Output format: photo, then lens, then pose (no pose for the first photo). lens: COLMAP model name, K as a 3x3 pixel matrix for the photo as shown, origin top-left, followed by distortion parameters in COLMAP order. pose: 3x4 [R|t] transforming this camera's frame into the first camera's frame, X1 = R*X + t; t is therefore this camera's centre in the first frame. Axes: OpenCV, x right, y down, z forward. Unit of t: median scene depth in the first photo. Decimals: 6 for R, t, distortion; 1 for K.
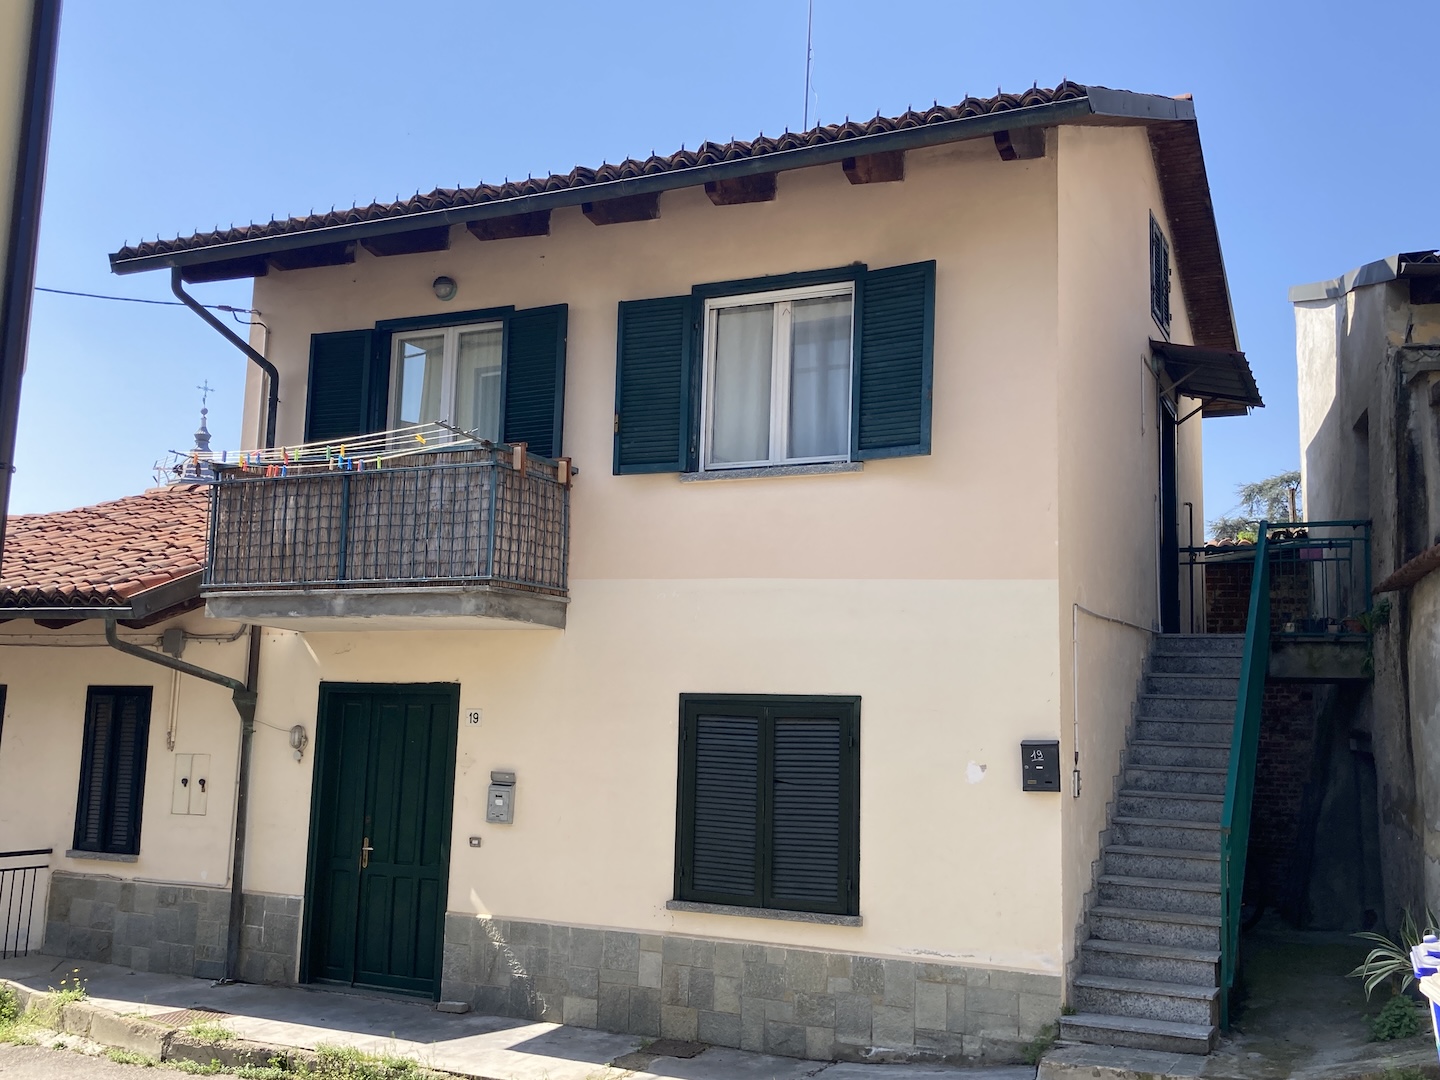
lens RADIAL K [[1391.7, 0, 721.4], [0, 1391.7, 540.5], [0, 0, 1]] dist [0.009973, 0.000000]
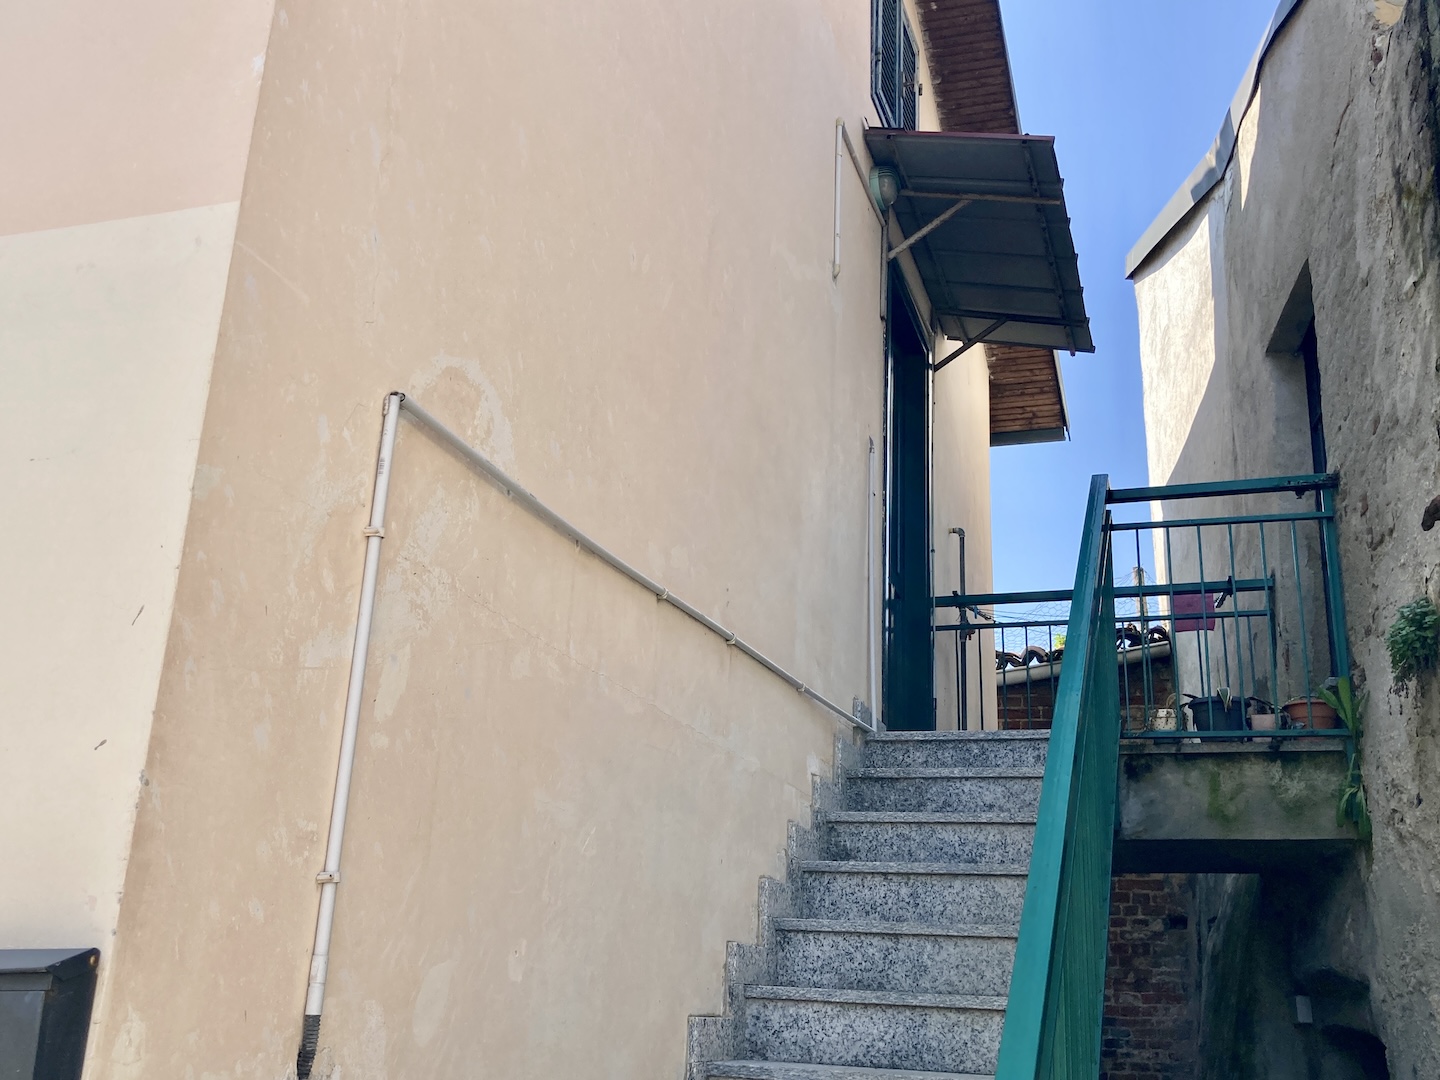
lens RADIAL K [[1391.7, 0, 719.3], [0, 1391.7, 541.0], [0, 0, 1]] dist [0.009973, 0.000000]
pose [[0.992896, 0.047337, 0.109160, 0.207935], [-0.026887, 0.982983, -0.181716, 0.083715], [-0.115905, 0.177490, 0.977274, 0.549268]]
